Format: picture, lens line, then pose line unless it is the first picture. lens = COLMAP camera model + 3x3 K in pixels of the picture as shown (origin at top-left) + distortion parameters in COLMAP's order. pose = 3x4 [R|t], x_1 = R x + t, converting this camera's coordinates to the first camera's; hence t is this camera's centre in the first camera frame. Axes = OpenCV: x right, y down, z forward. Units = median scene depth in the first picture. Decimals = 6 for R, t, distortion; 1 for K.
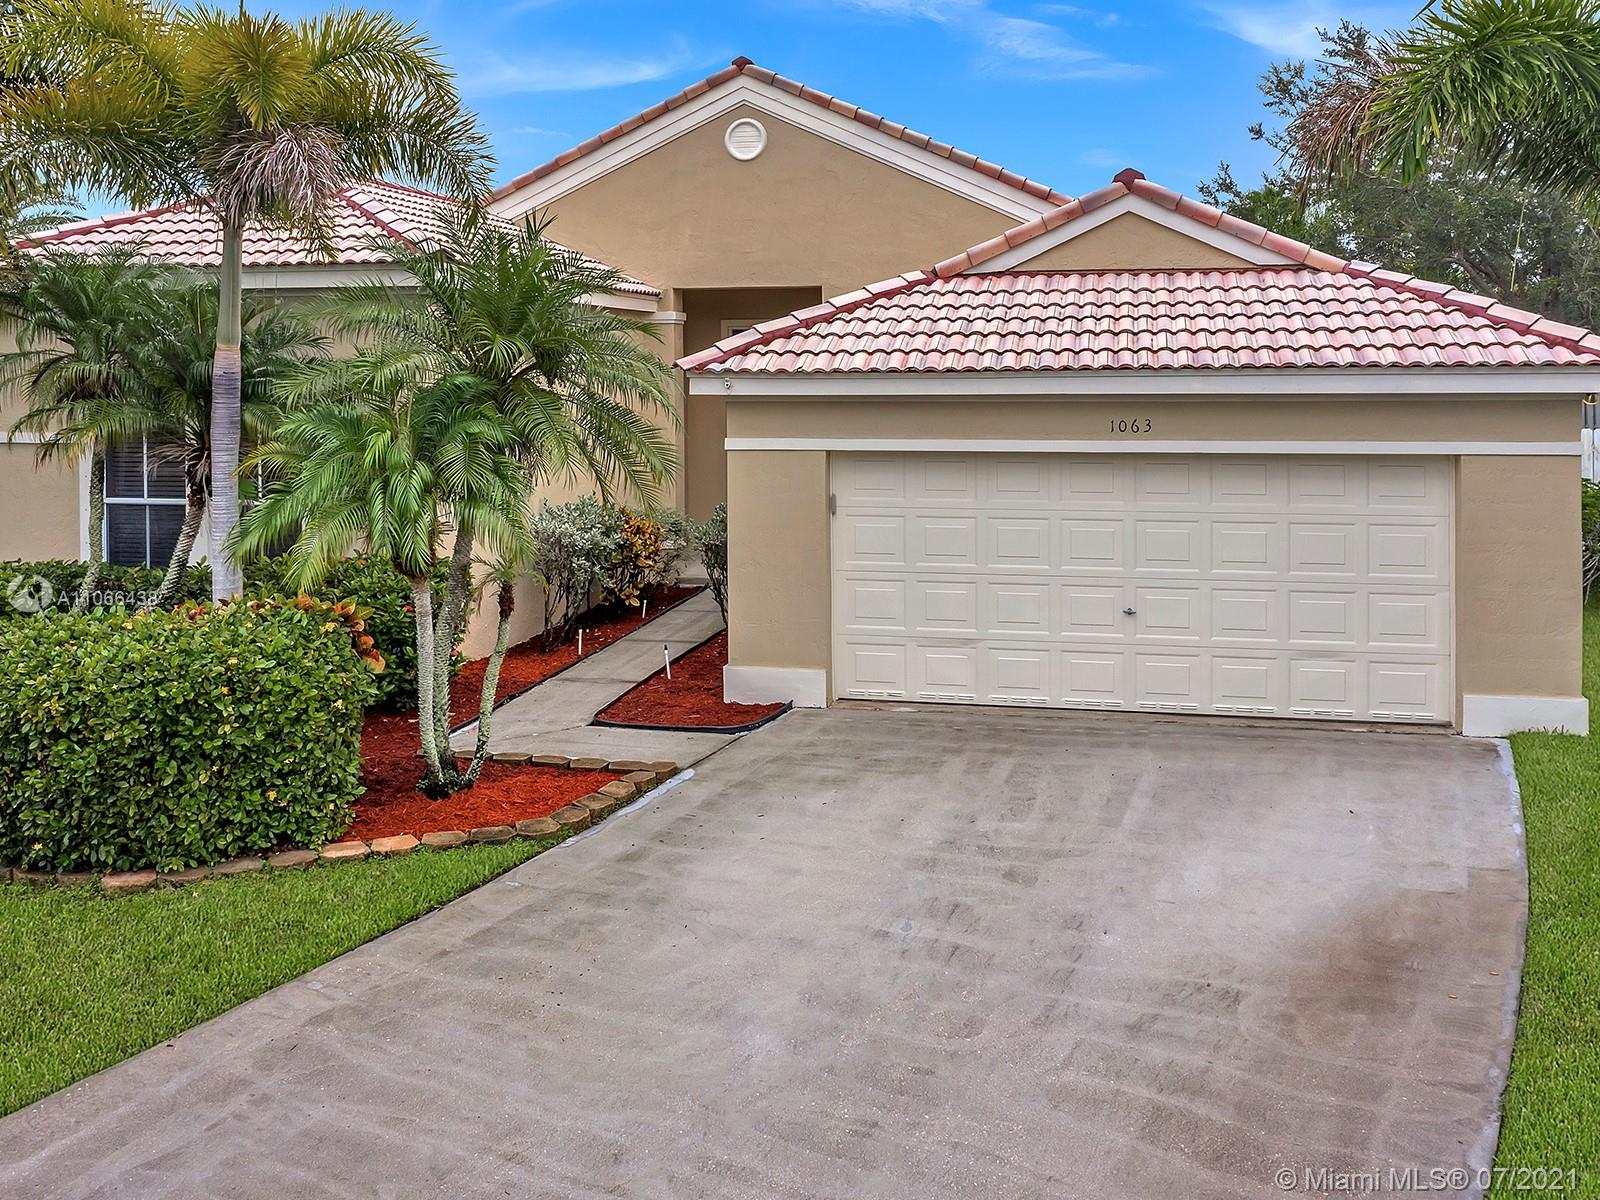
lens RADIAL K [[1503.1, 0, 800.7], [0, 1503.1, 415.4], [0, 0, 1]] dist [-0.010229, 0.005025]
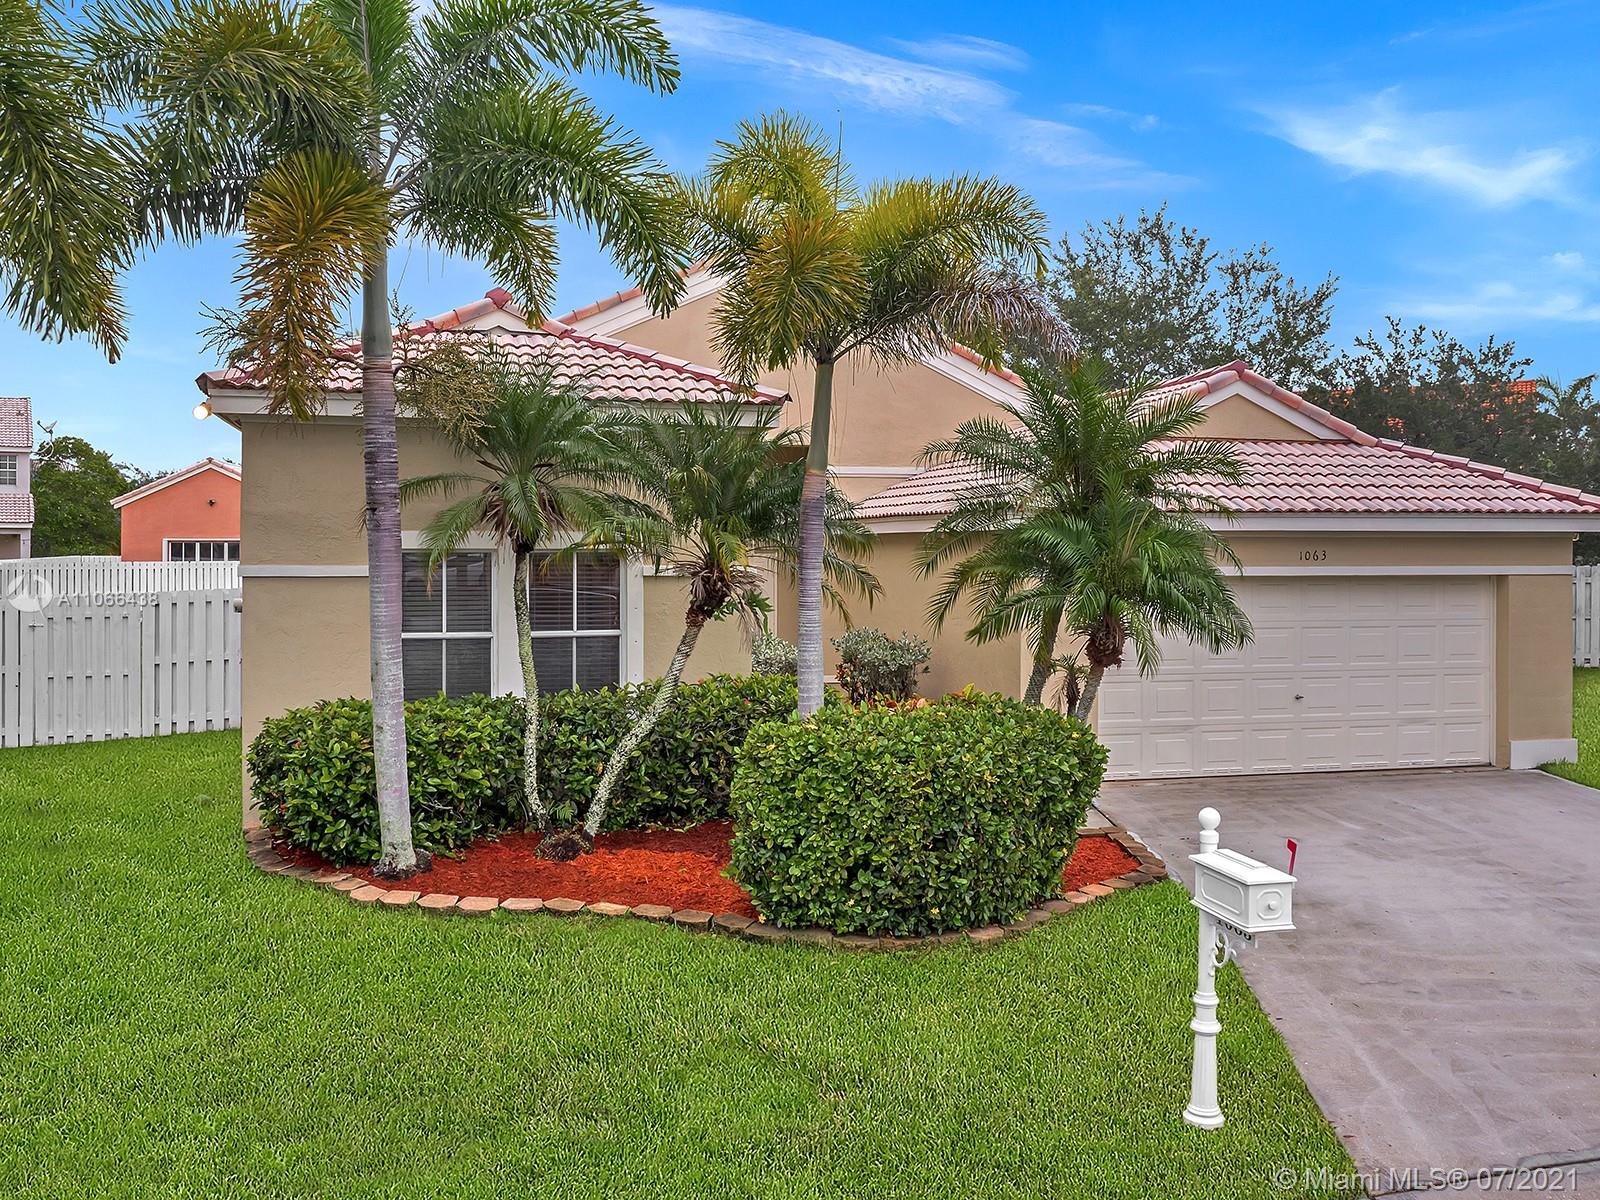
lens RADIAL K [[1470.2, 0, 800.0], [0, 1470.2, 600.0], [0, 0, 1]] dist [-0.013250, 0.010373]
pose [[0.888318, -0.009064, 0.459139, -0.788379], [0.007689, 0.999959, 0.004865, 0.037189], [-0.459164, -0.000791, 0.888351, 0.058049]]
